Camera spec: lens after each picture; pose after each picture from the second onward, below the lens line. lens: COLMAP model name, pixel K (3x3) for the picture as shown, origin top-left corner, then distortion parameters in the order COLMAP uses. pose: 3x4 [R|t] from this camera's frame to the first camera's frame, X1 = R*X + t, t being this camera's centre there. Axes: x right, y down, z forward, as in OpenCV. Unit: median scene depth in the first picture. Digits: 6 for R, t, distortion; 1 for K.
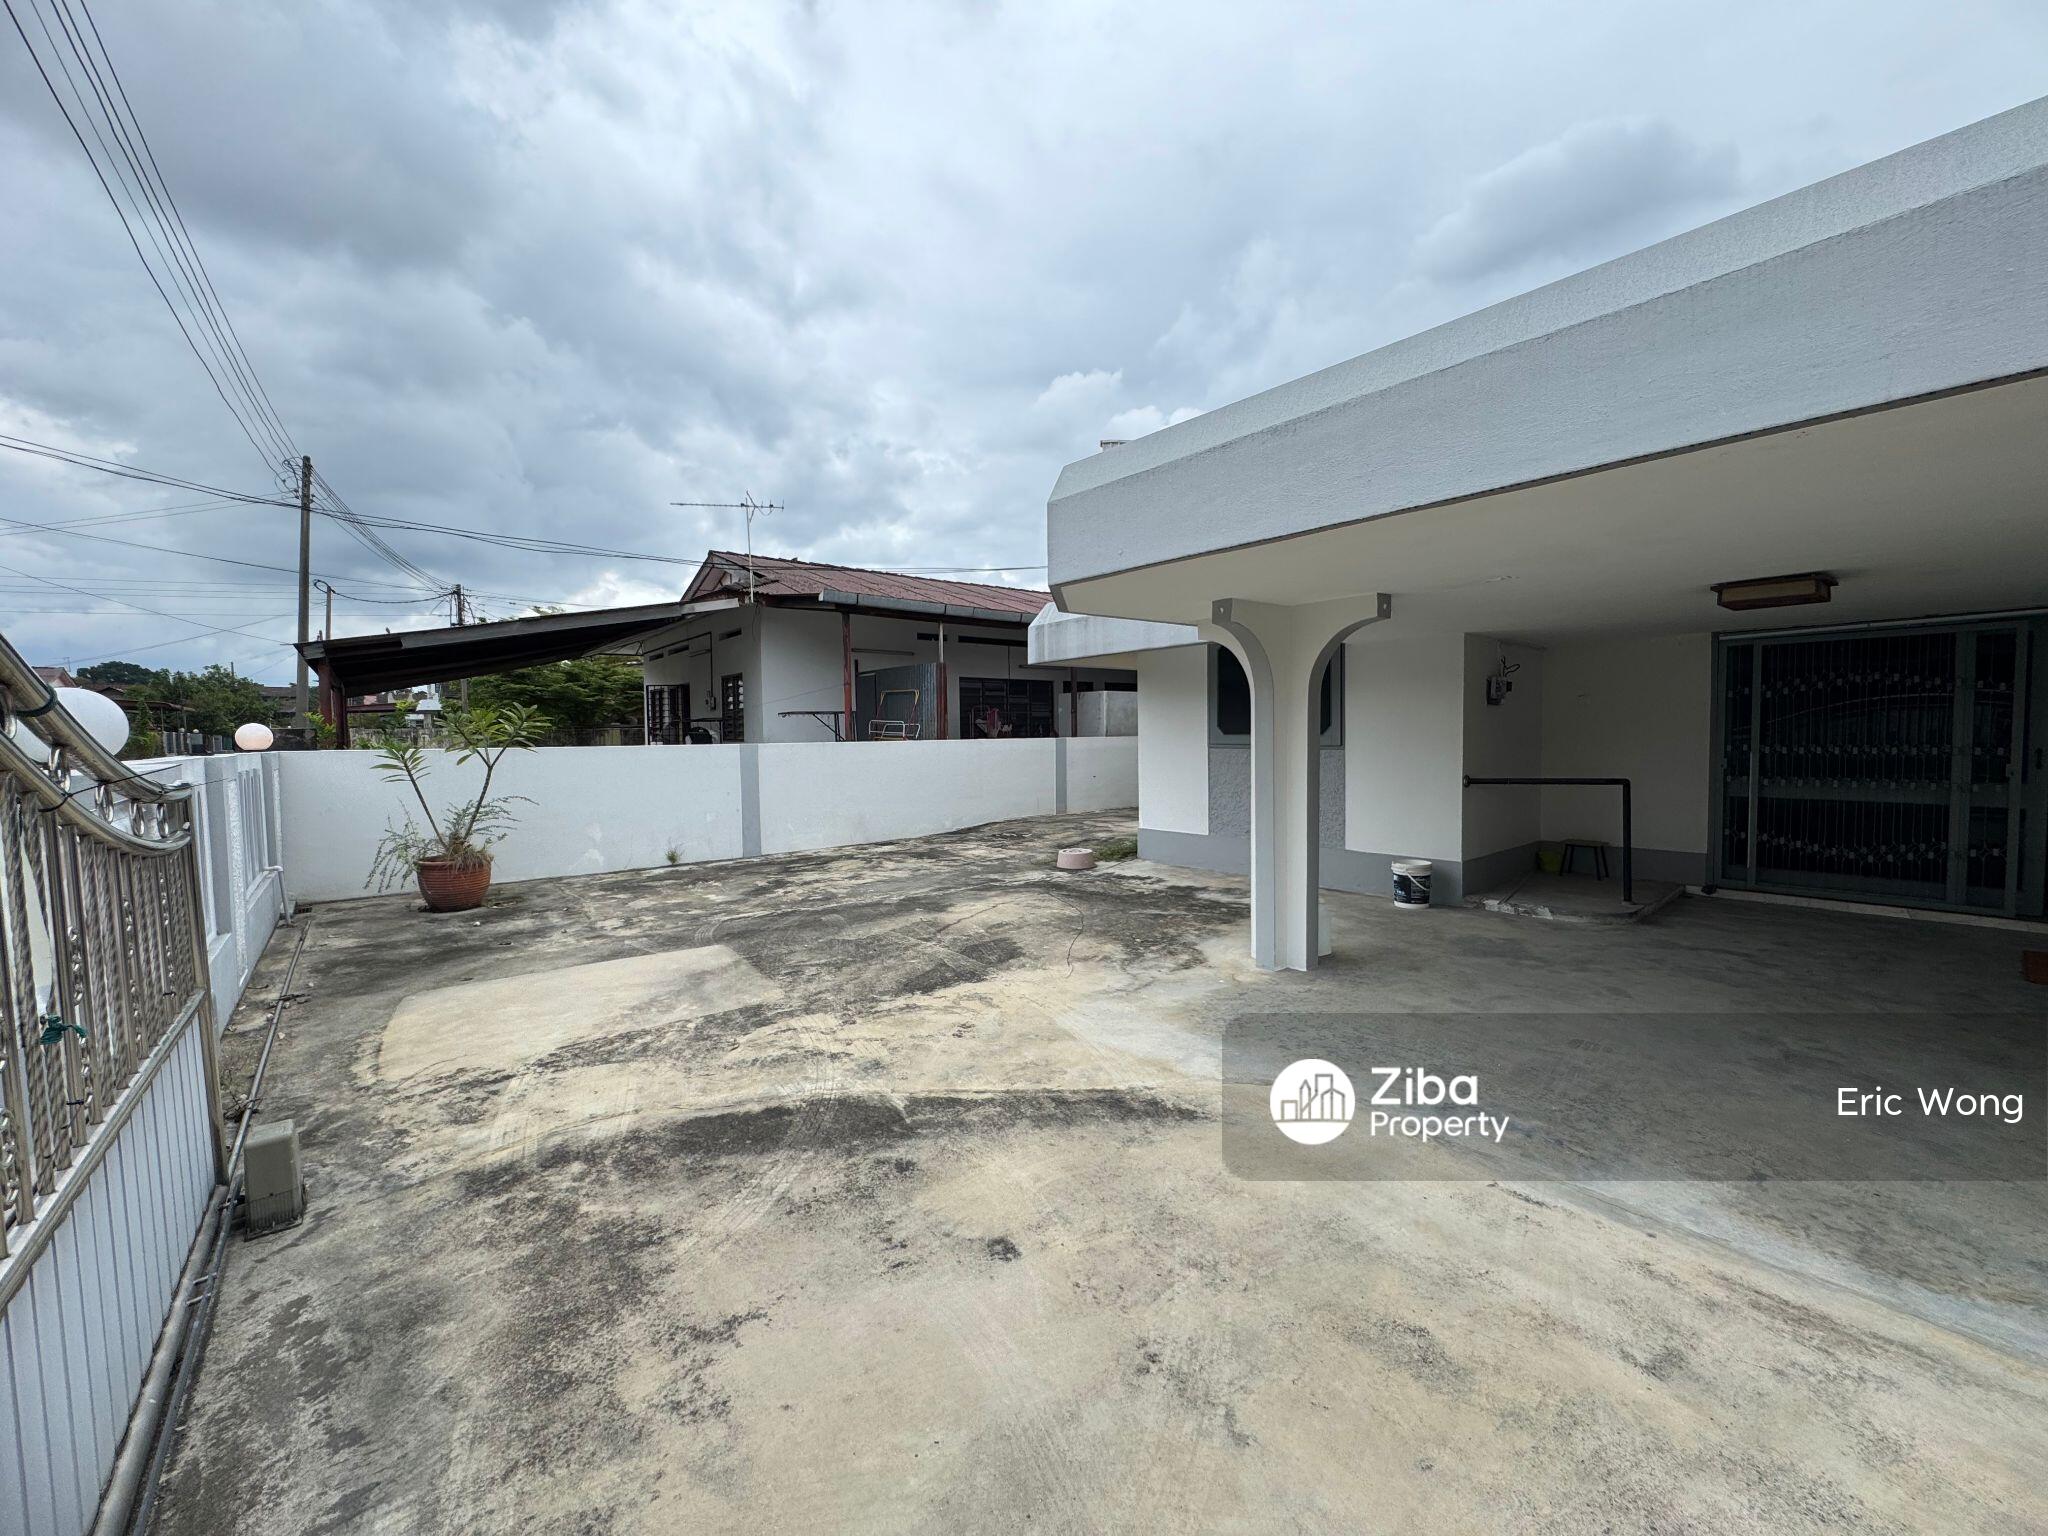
lens RADIAL K [[816.7, 0, 1019.4], [0, 816.7, 768.4], [0, 0, 1]] dist [-0.004328, 0.000856]
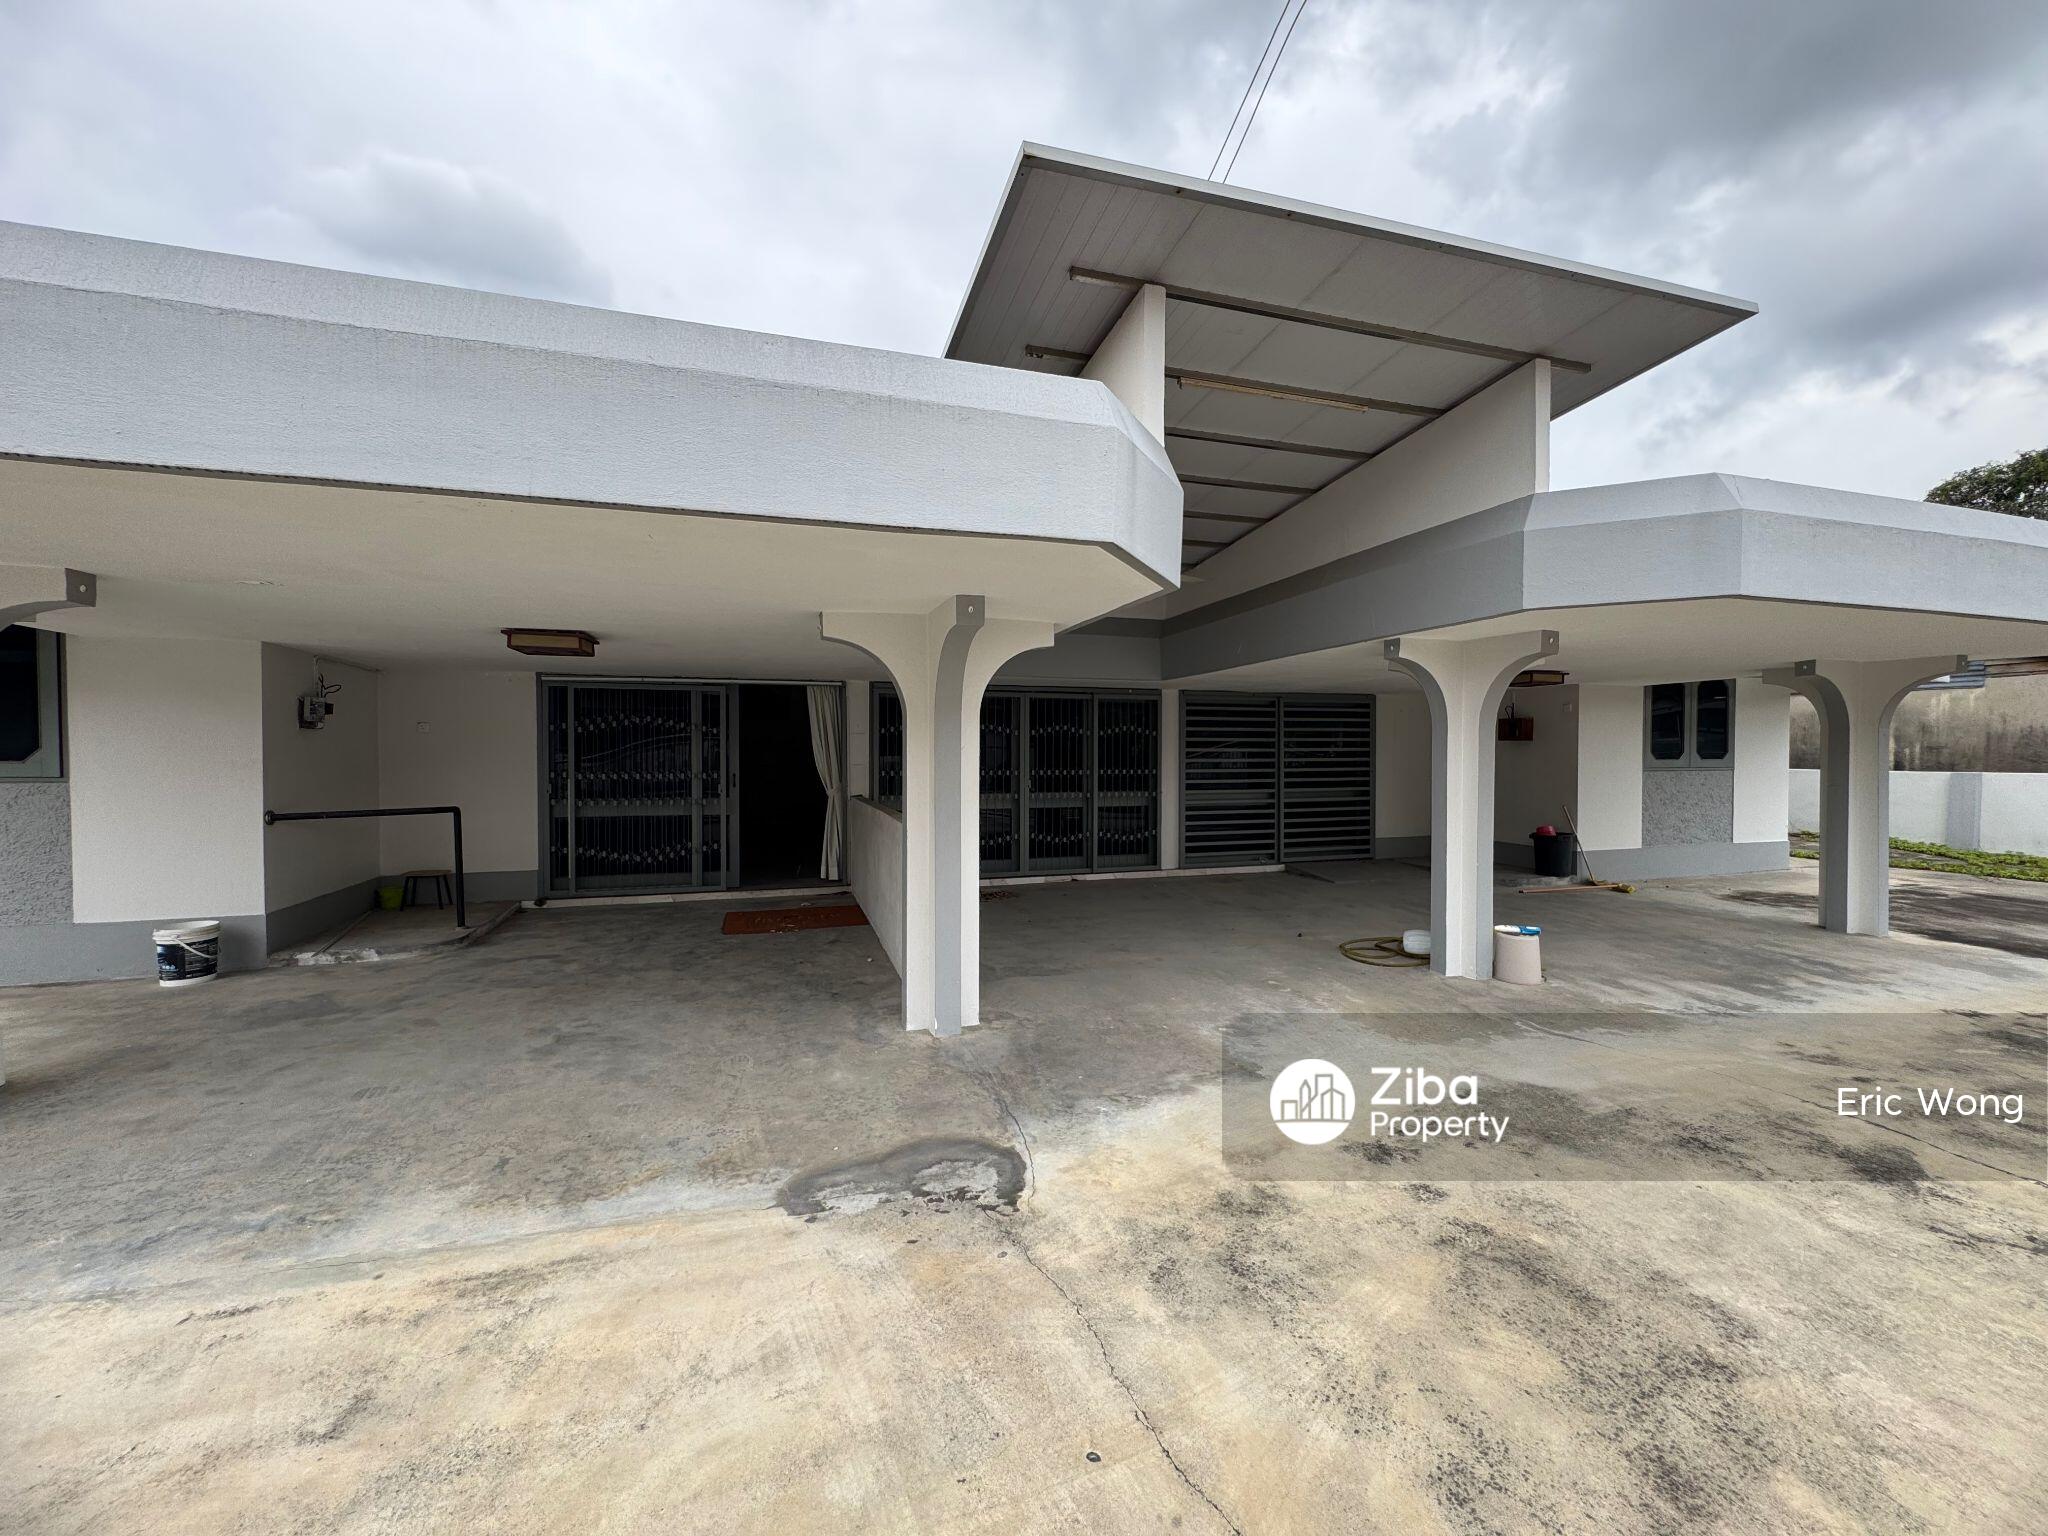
lens RADIAL K [[816.7, 0, 1028.1], [0, 816.7, 764.6], [0, 0, 1]] dist [-0.004328, 0.000856]
pose [[0.375205, 0.001746, 0.926940, 0.076030], [0.032895, 0.999343, -0.015197, -0.000561], [-0.926358, 0.036194, 0.374902, -0.053032]]
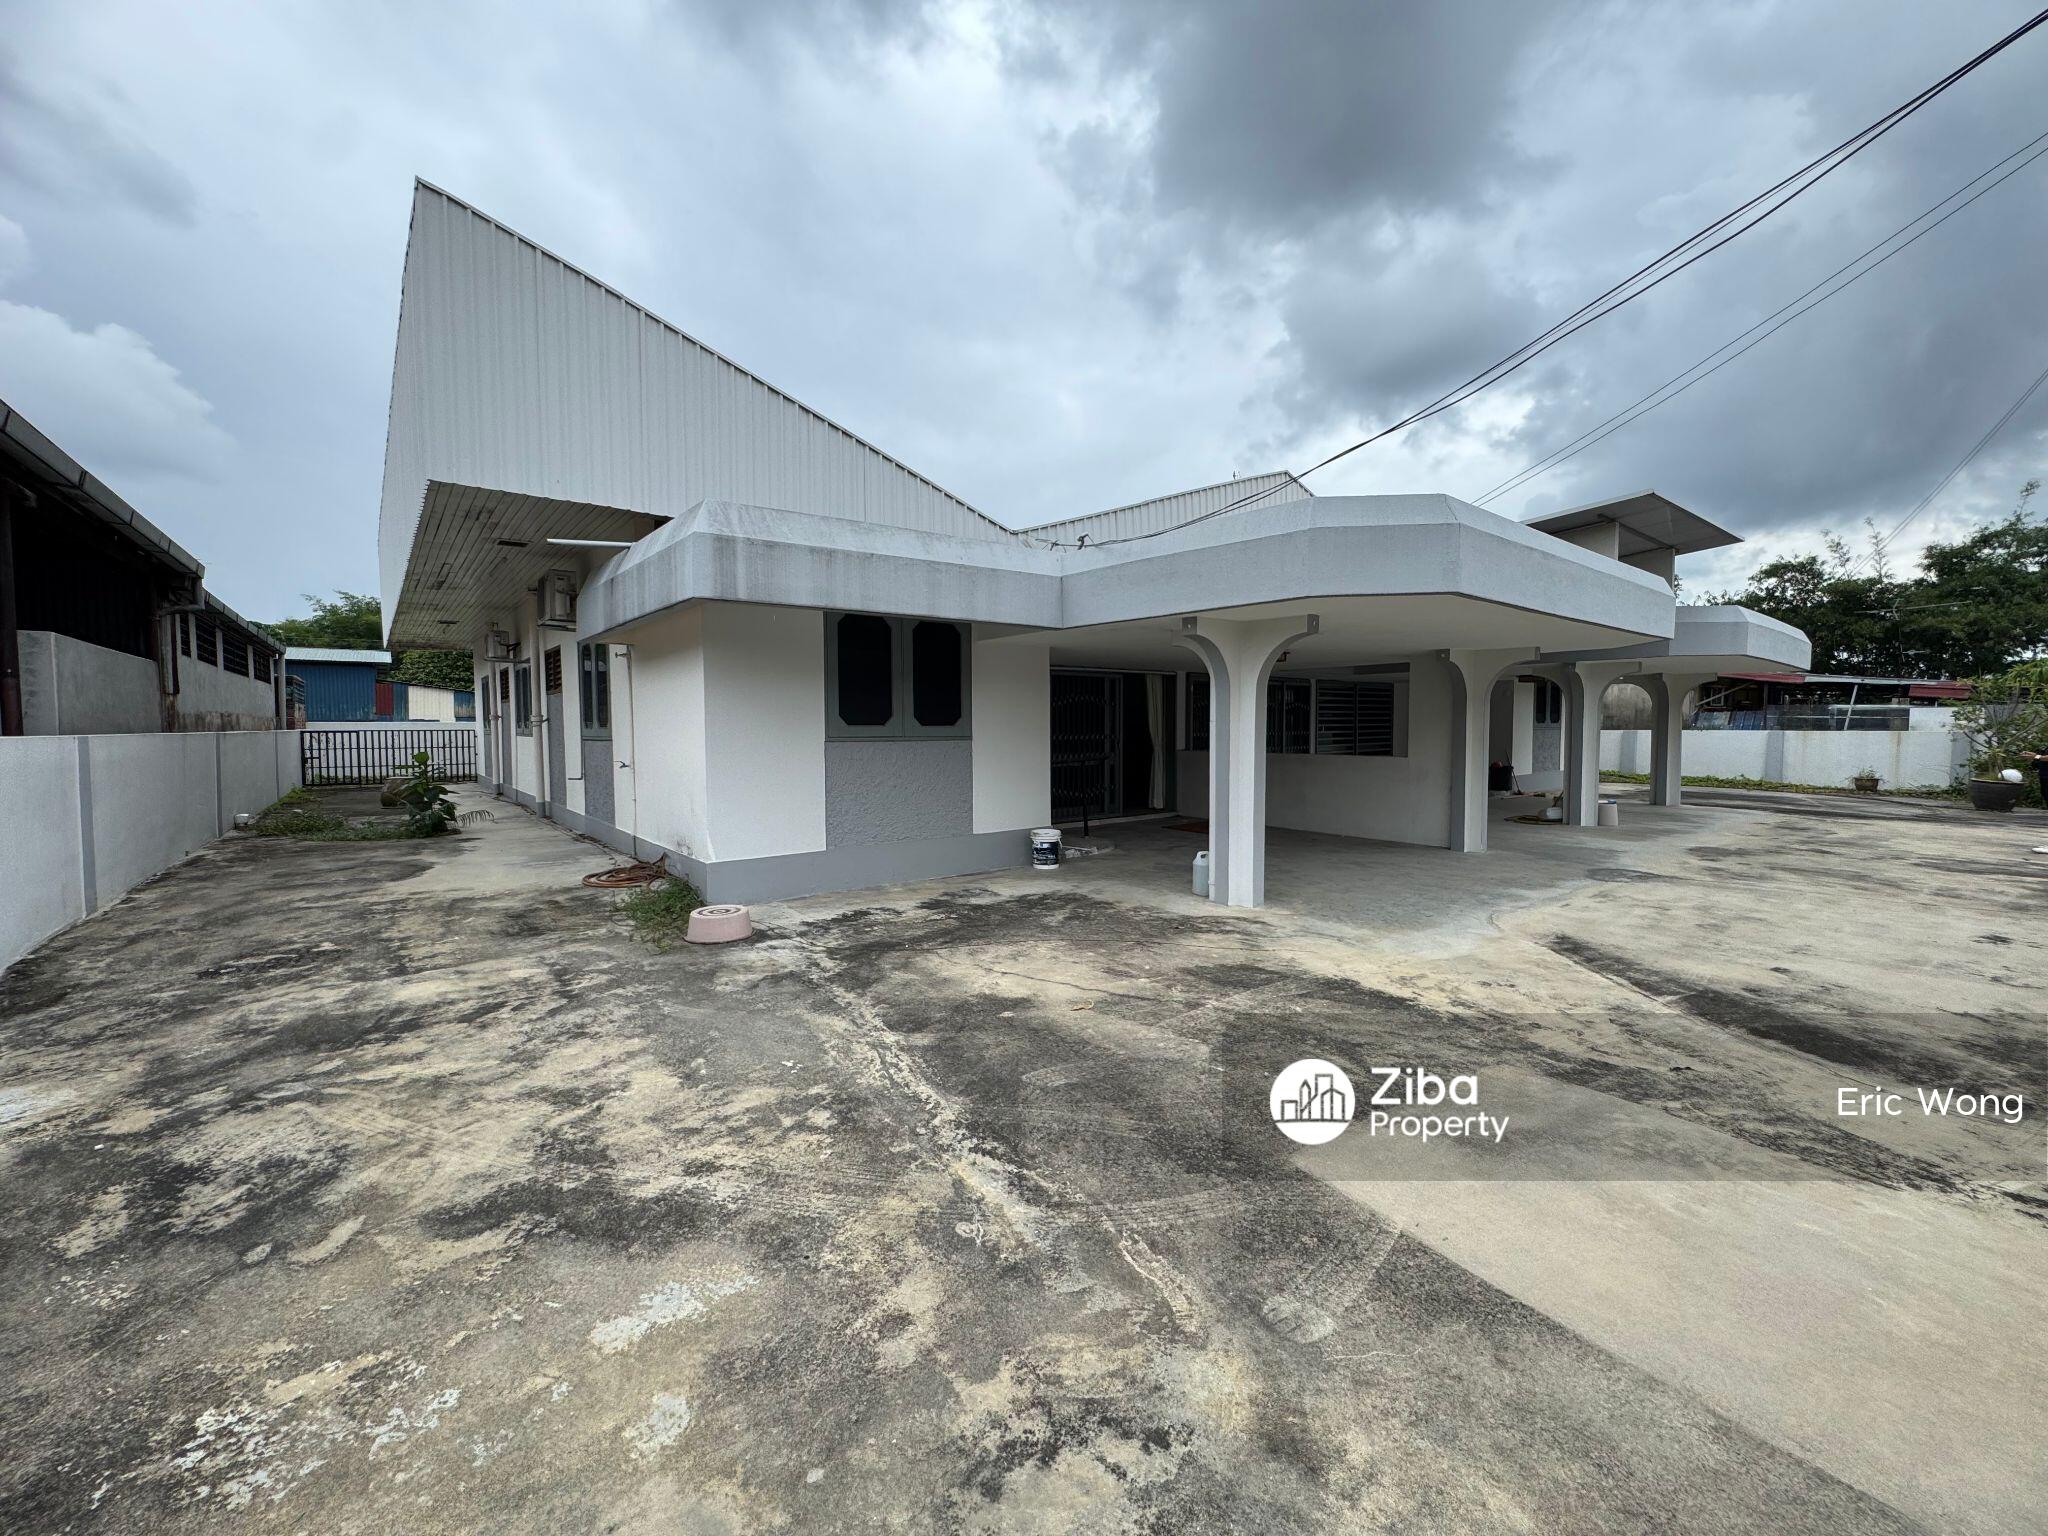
lens RADIAL K [[816.7, 0, 1025.3], [0, 816.7, 765.9], [0, 0, 1]] dist [-0.004328, 0.000856]
pose [[0.012084, -0.034121, 0.999345, -0.864633], [0.048021, 0.998284, 0.033505, -0.029270], [-0.998773, 0.047584, 0.013702, 1.195002]]
